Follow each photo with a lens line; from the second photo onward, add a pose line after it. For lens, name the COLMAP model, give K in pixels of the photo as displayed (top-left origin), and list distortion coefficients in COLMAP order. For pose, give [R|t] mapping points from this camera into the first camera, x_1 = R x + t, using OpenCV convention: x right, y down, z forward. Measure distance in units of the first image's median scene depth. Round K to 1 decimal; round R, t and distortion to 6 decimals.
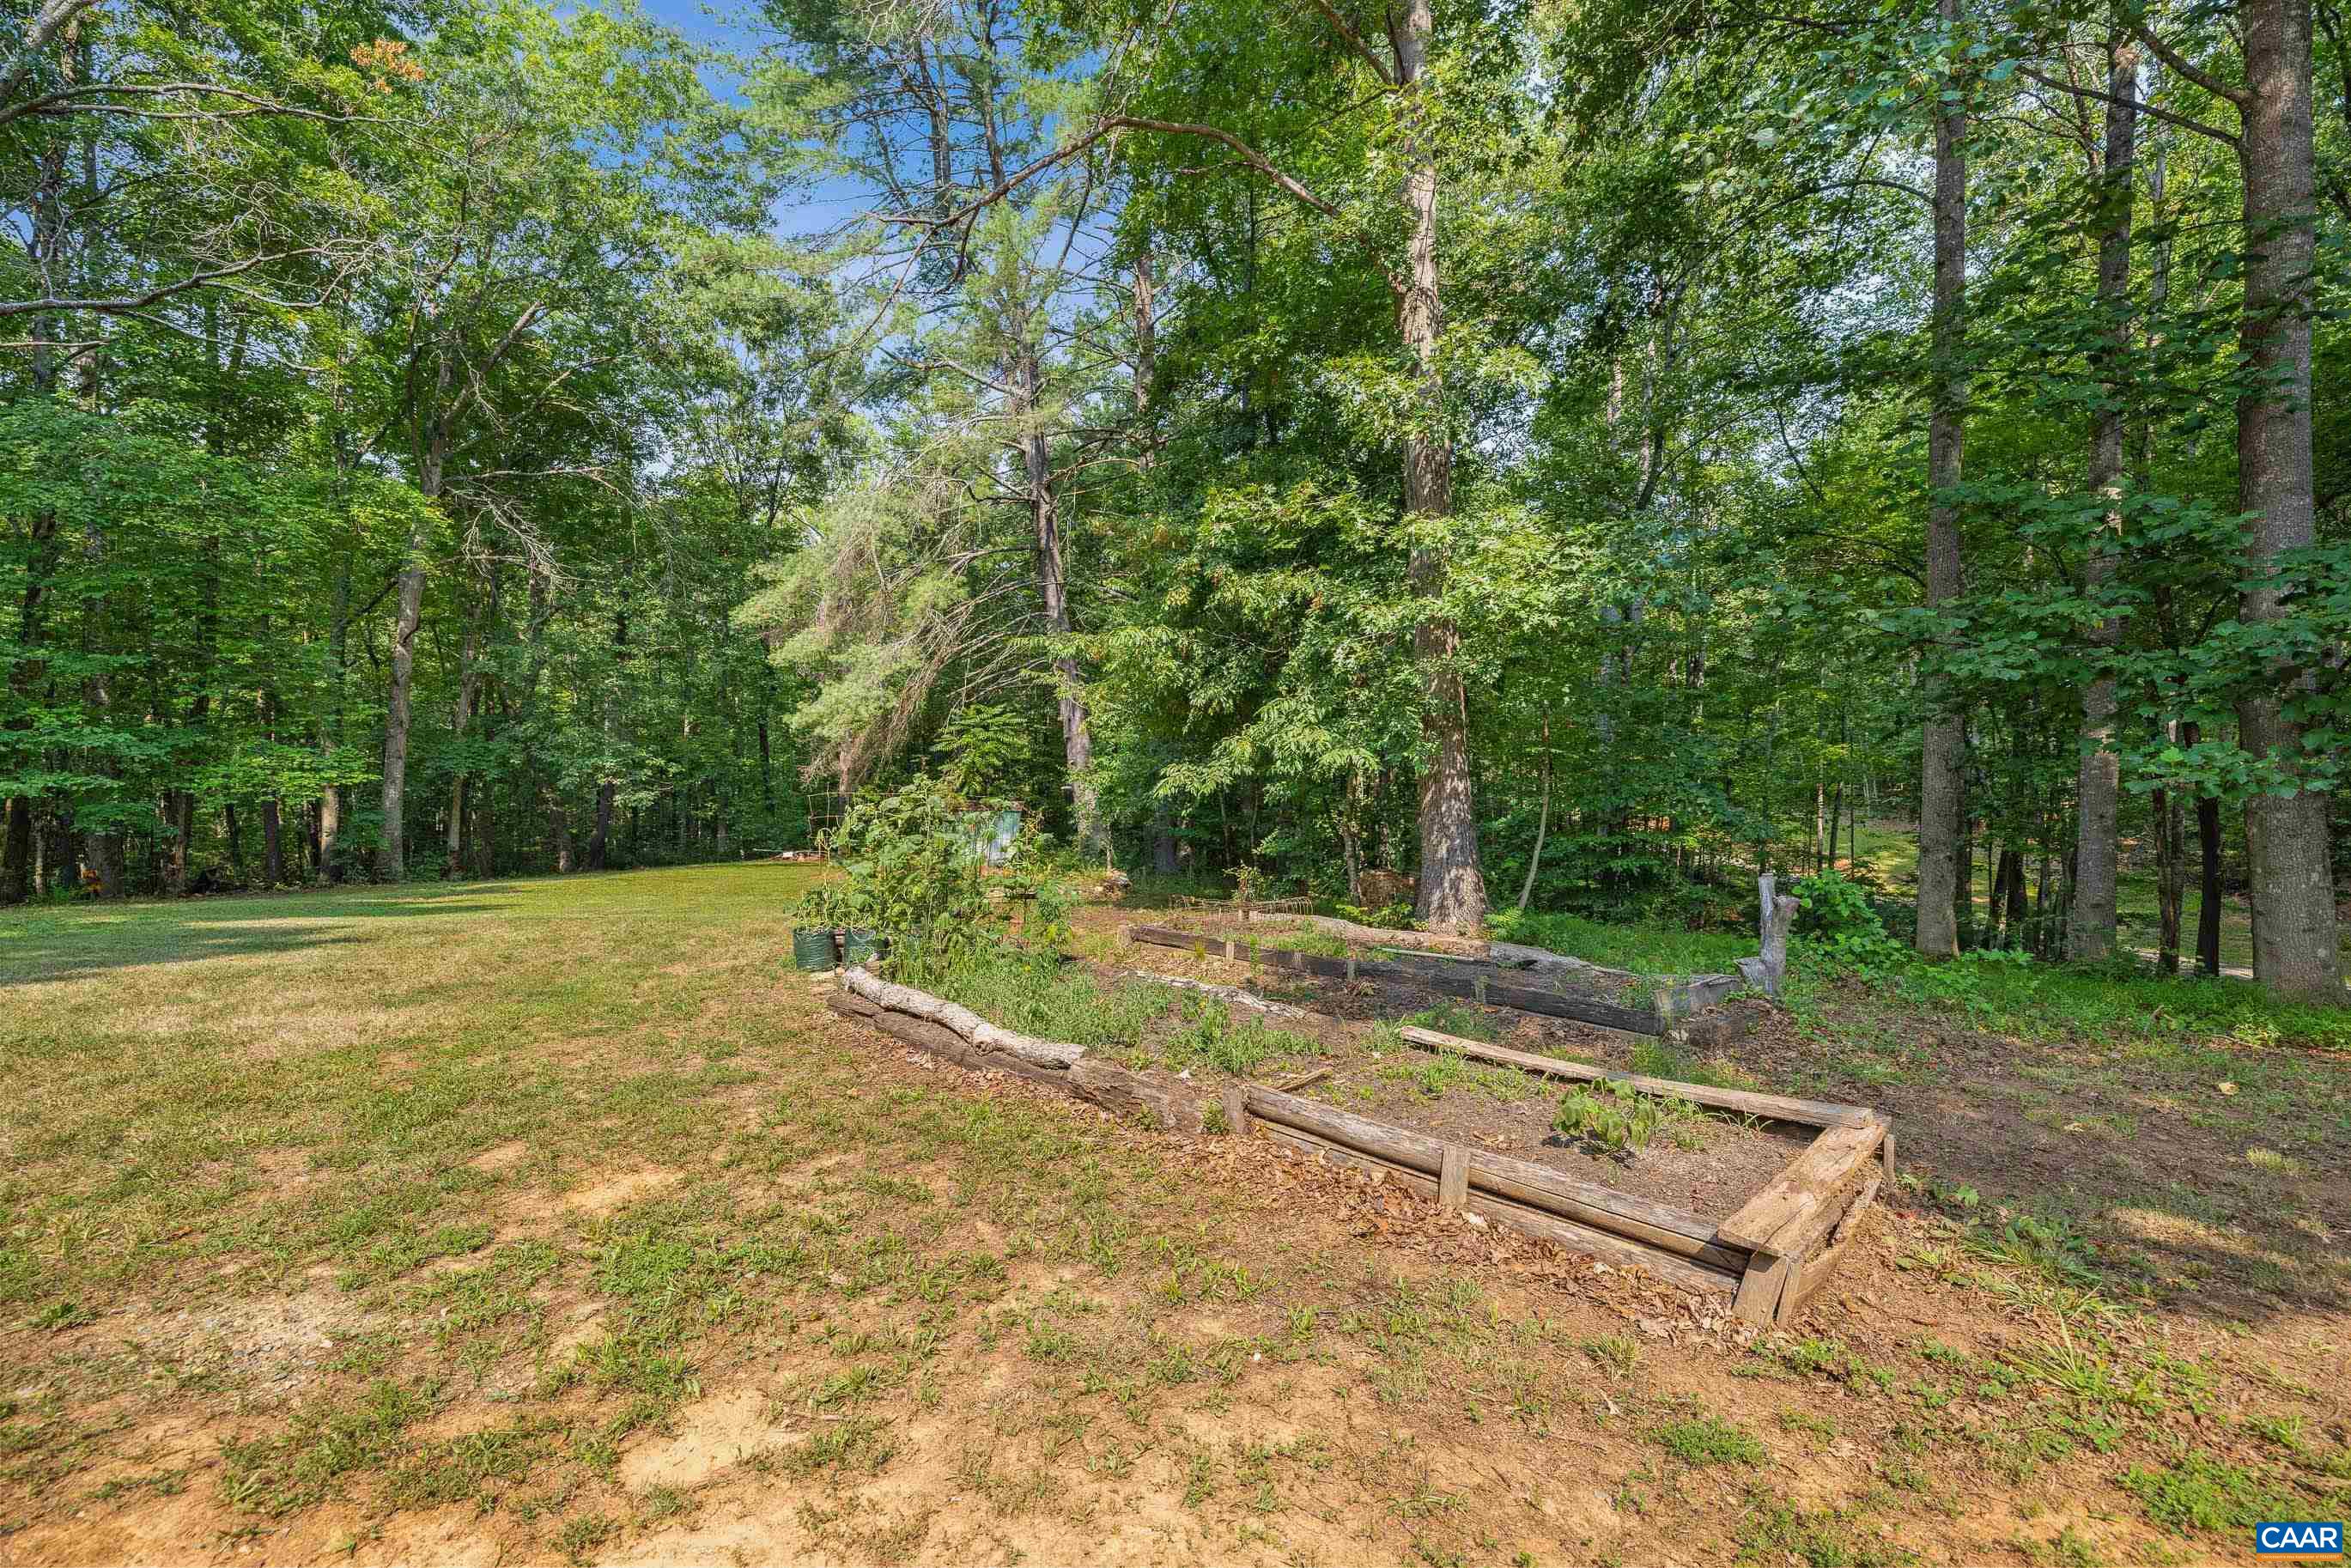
lens RADIAL K [[967.7, 0, 1173.6], [0, 967.7, 778.2], [0, 0, 1]] dist [-0.004047, -0.000698]
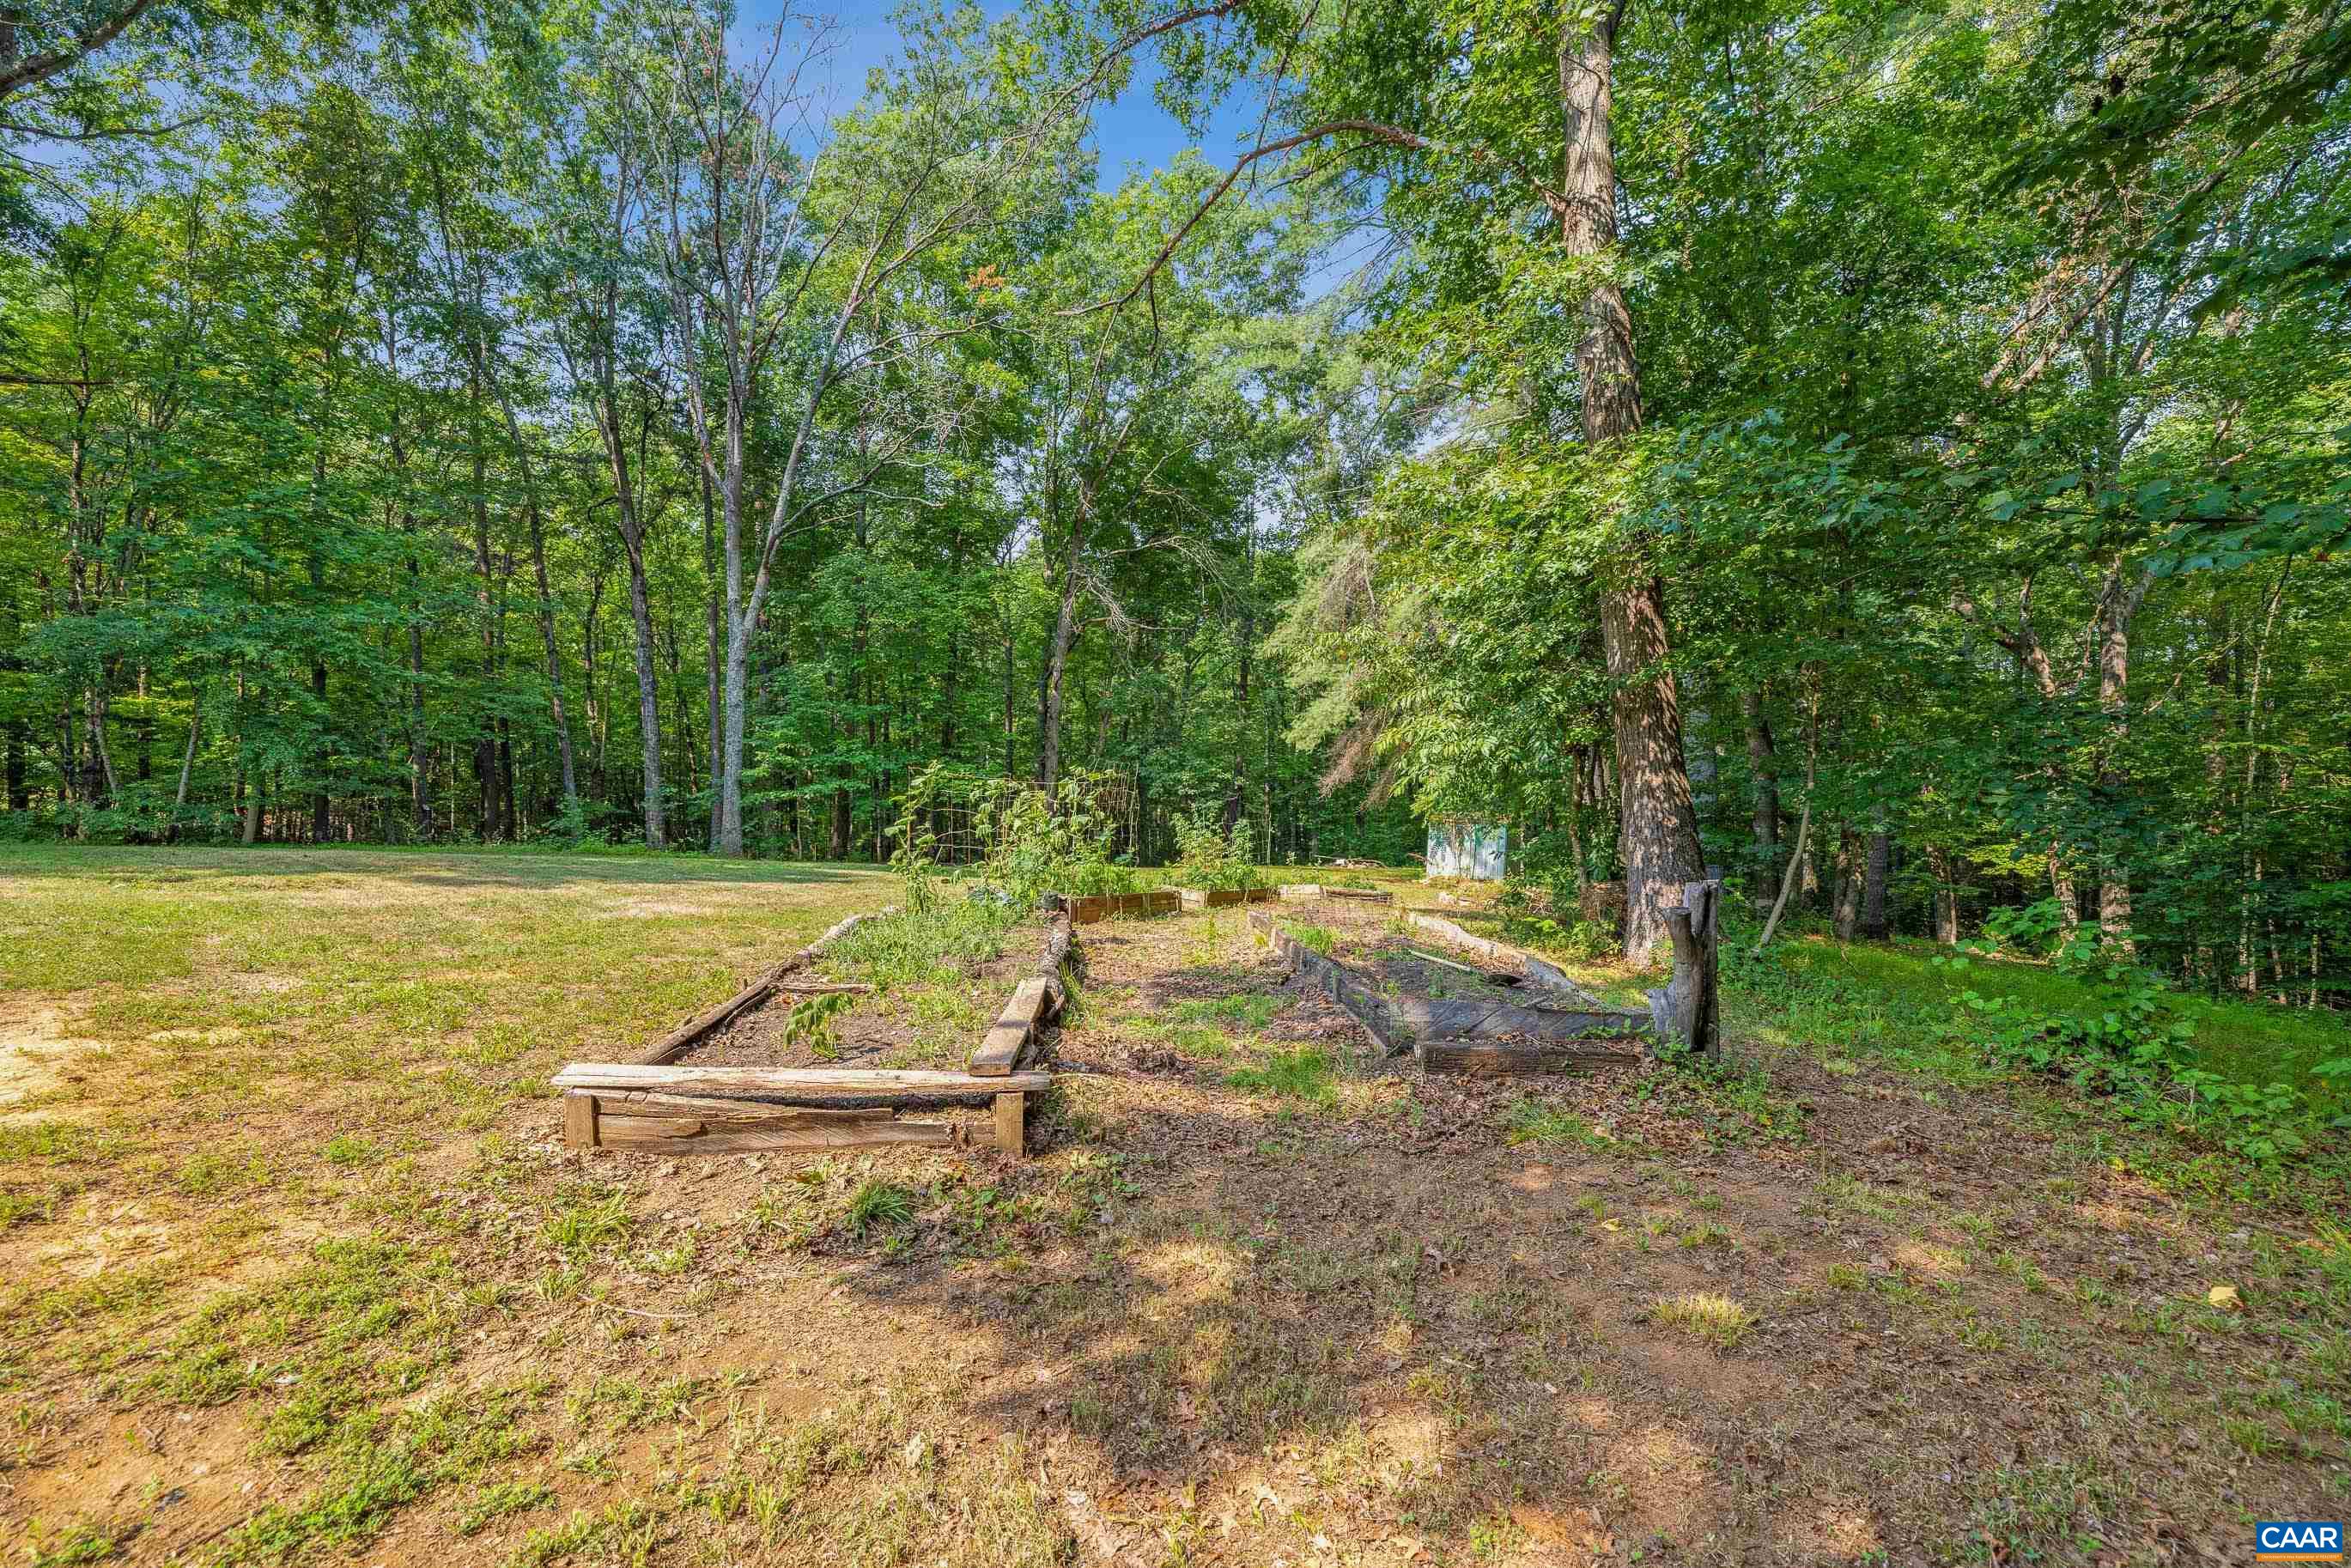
lens RADIAL K [[967.7, 0, 1164.7], [0, 967.7, 787.1], [0, 0, 1]] dist [-0.004047, -0.000698]
pose [[0.770351, 0.002513, -0.637615, 0.210134], [-0.011119, 0.999893, -0.009493, 0.011082], [0.637523, 0.014403, 0.770297, 0.044722]]
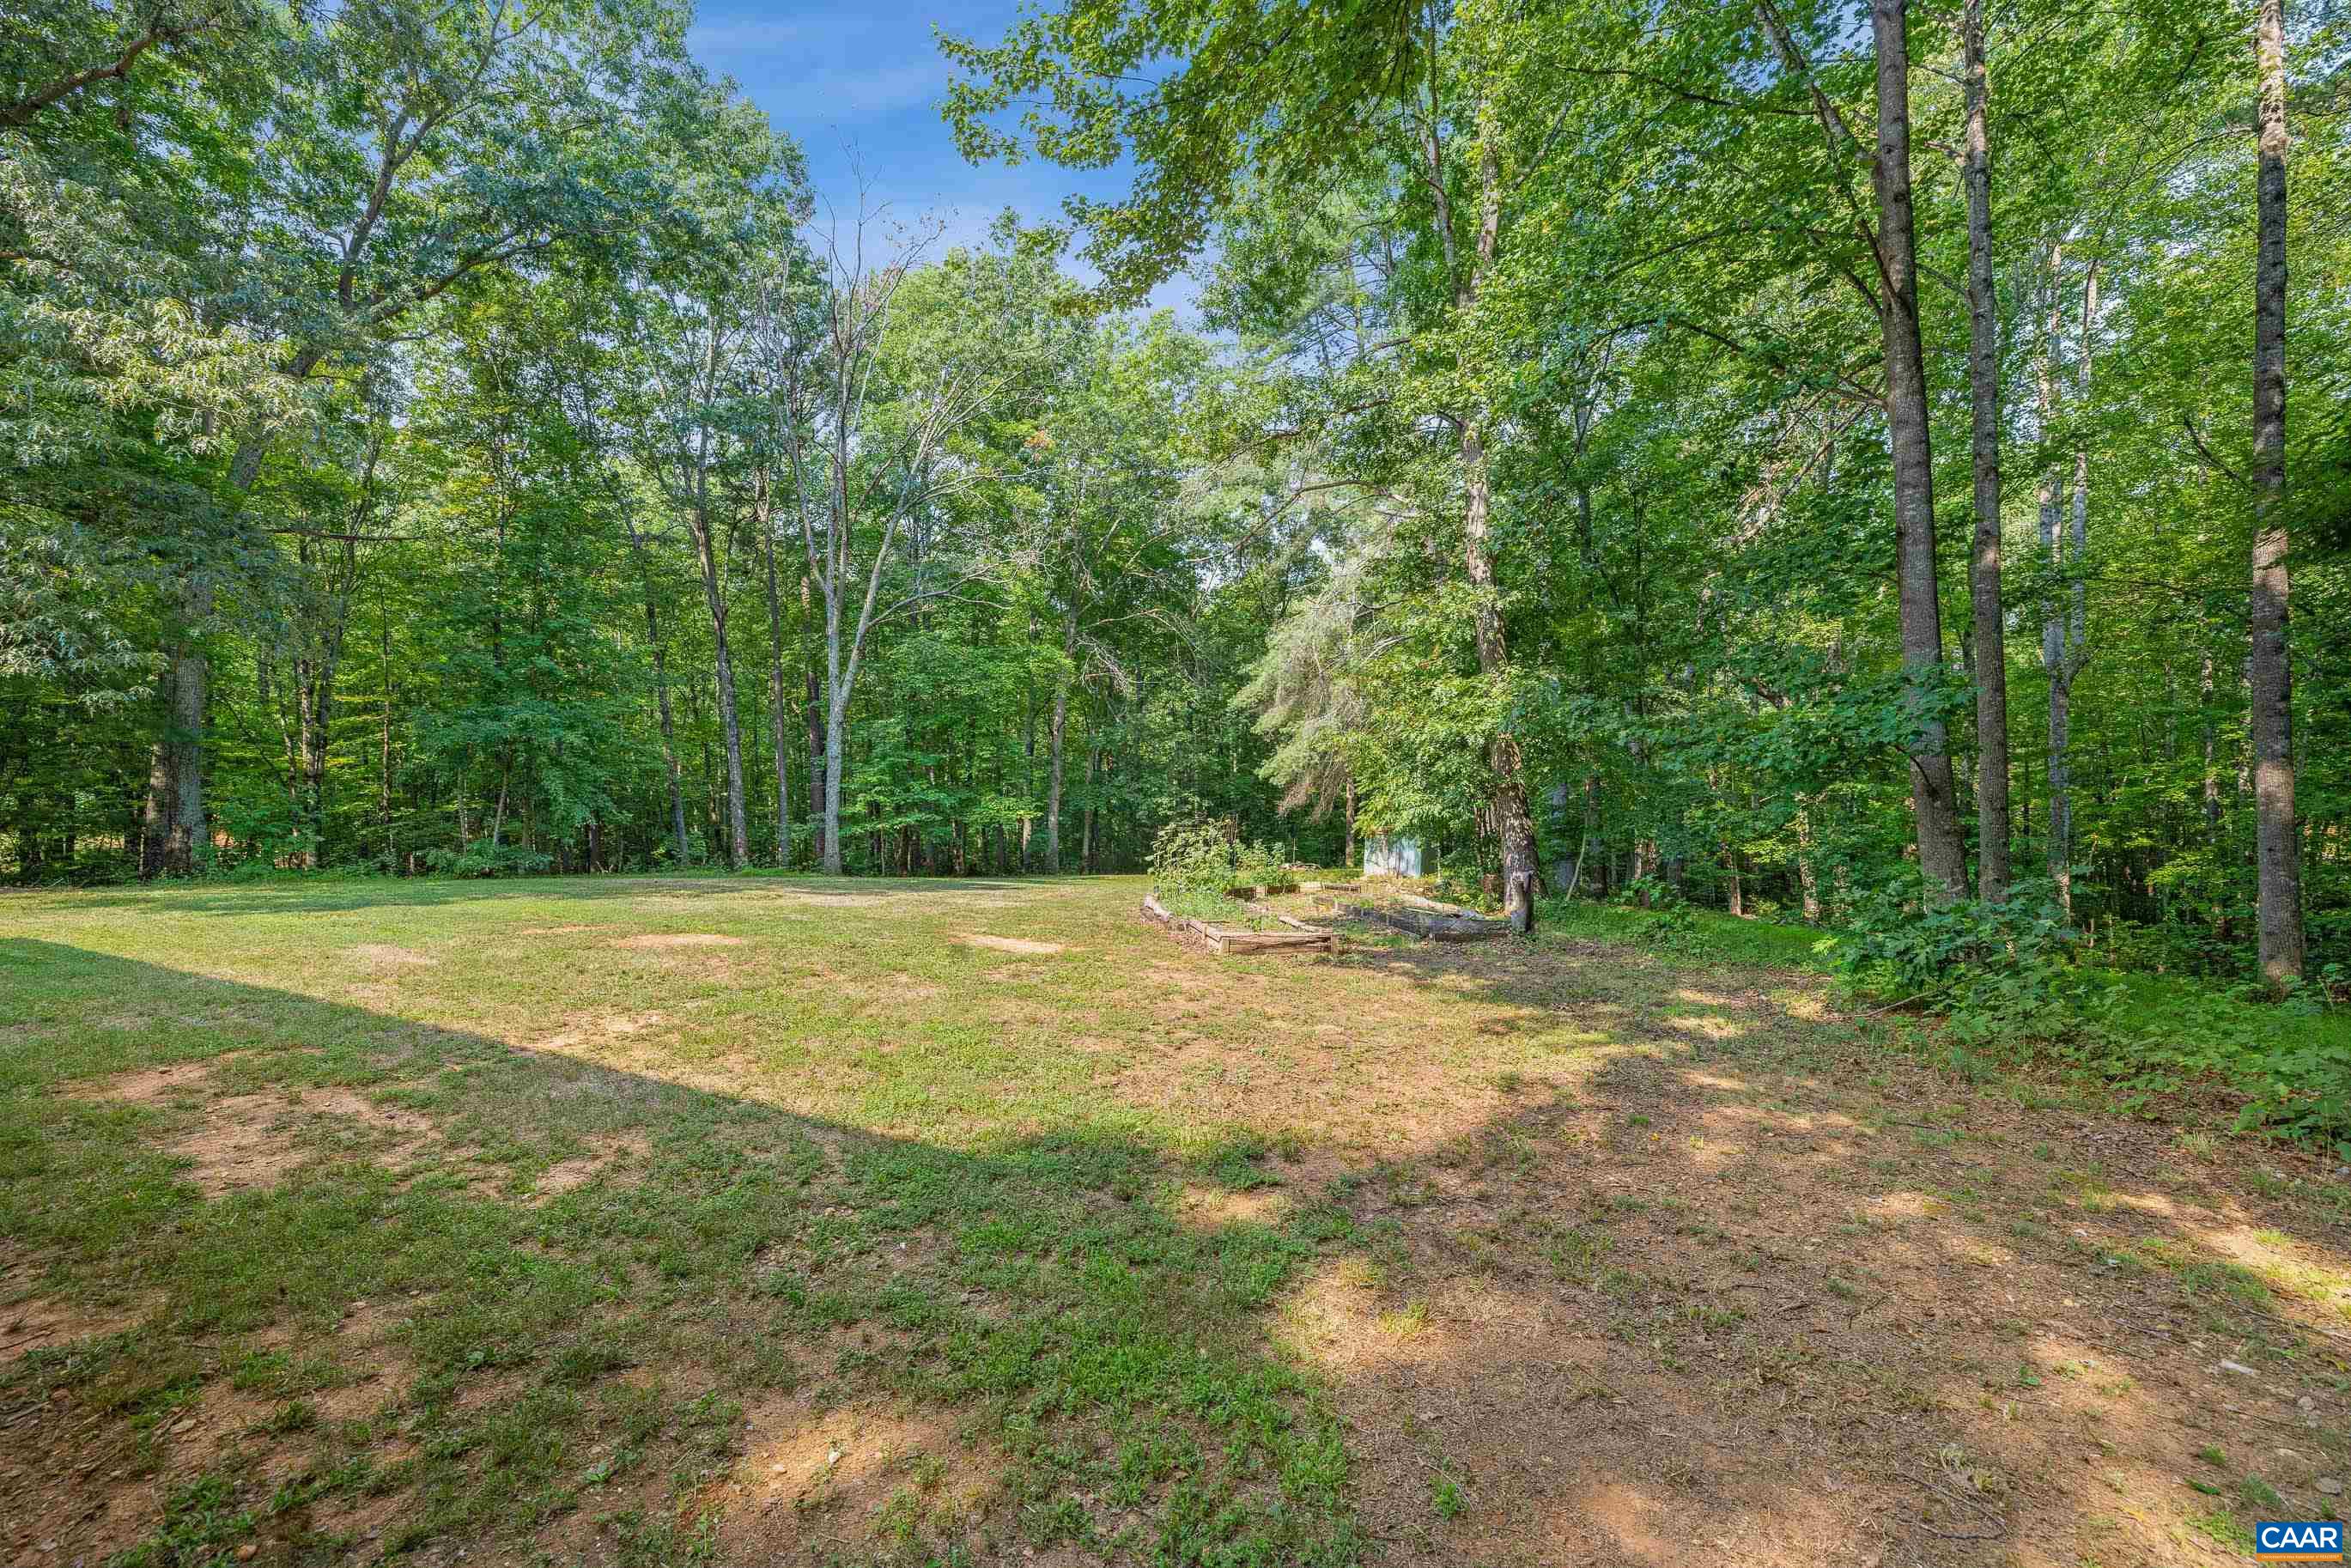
lens RADIAL K [[967.7, 0, 1188.0], [0, 967.7, 792.7], [0, 0, 1]] dist [-0.004047, -0.000698]
pose [[0.844466, -0.013399, -0.535441, 0.302489], [0.008507, 0.999896, -0.011606, -0.012877], [0.535541, 0.005246, 0.844493, -0.306869]]
